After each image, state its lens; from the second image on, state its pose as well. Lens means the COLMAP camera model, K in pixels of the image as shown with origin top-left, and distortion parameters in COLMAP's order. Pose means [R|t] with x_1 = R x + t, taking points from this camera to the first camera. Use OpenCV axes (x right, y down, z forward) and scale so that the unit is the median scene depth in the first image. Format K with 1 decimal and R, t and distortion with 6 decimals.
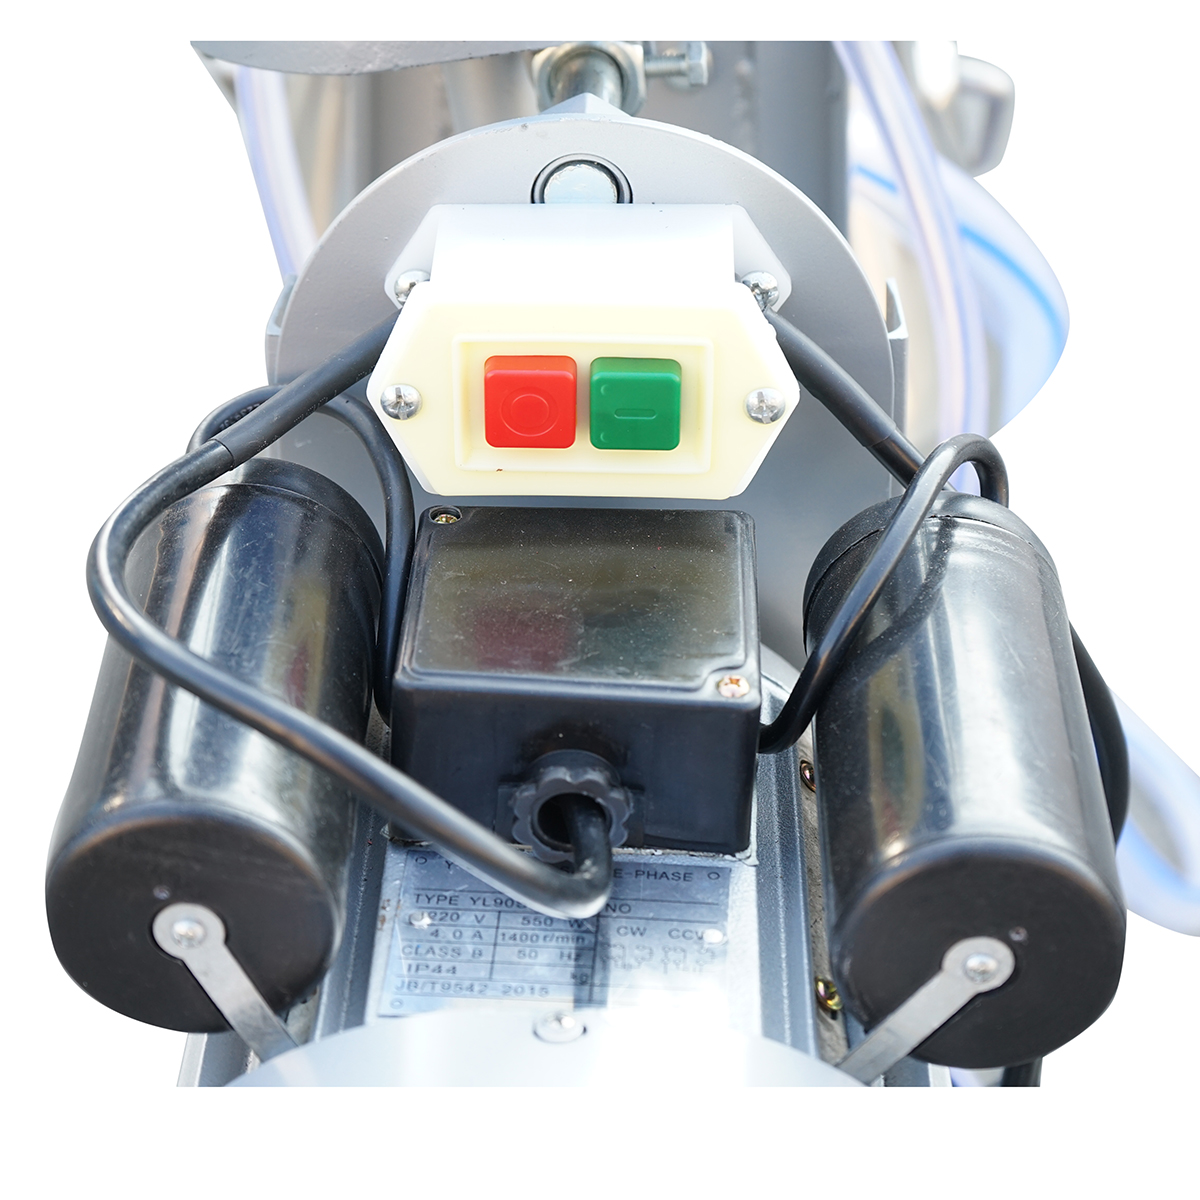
lens RADIAL K [[3335.6, 0, 602.0], [0, 3335.6, 600.2], [0, 0, 1]] dist [-0.060608, 0.000000]
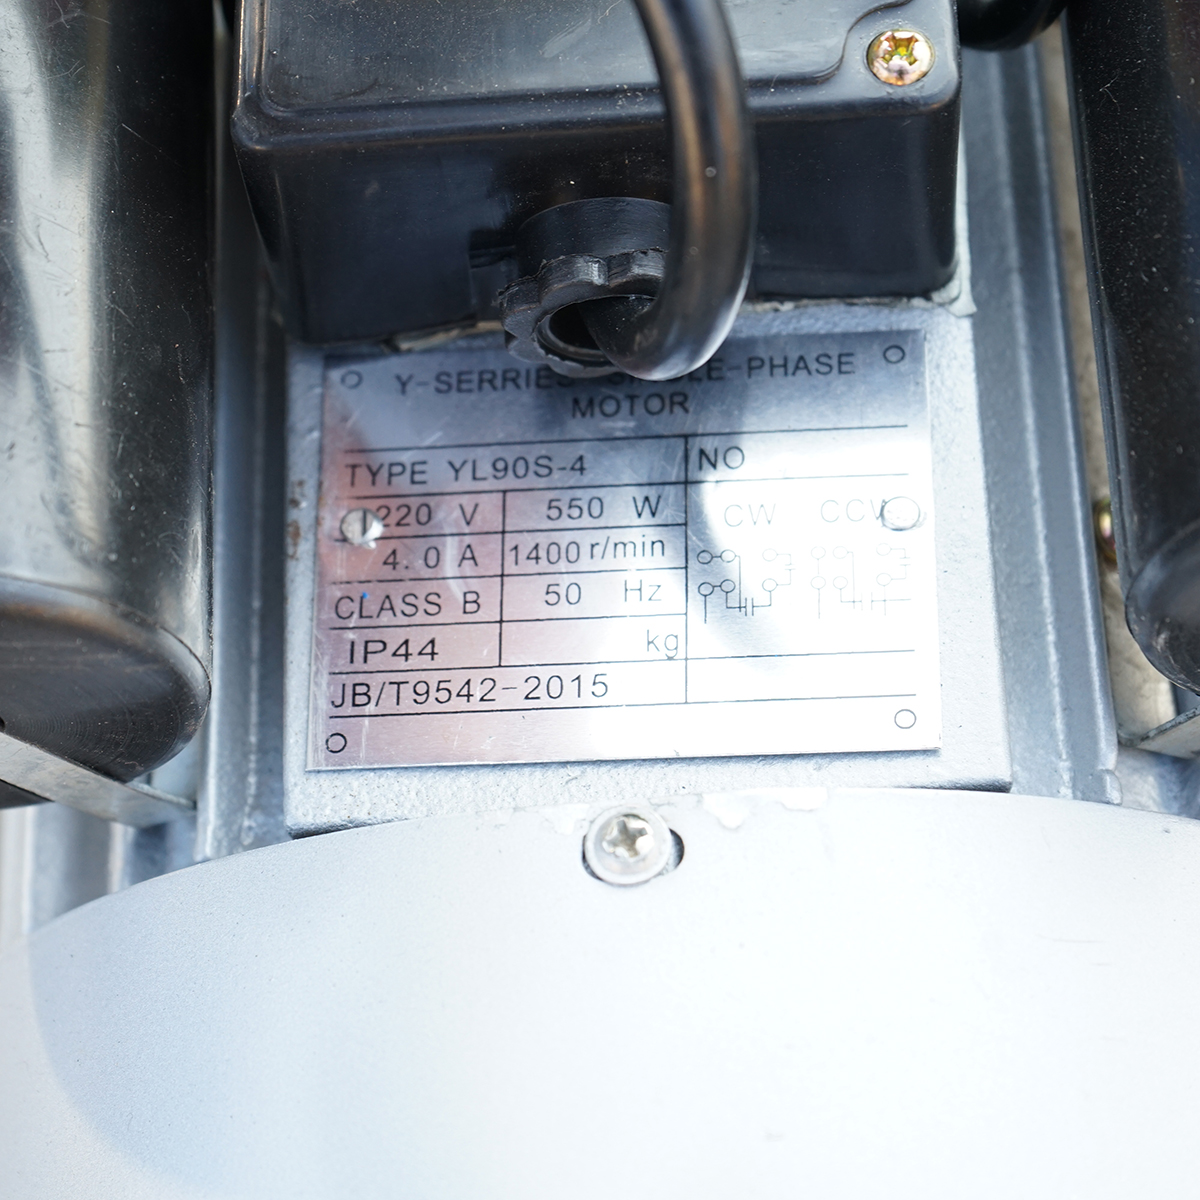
lens RADIAL K [[3335.6, 0, 596.9], [0, 3335.6, 599.9], [0, 0, 1]] dist [-0.060608, 0.000000]
pose [[0.990608, -0.091743, -0.101389, 0.037531], [0.132722, 0.823461, 0.551631, -0.189204], [0.032882, -0.559906, 0.827903, 0.542190]]
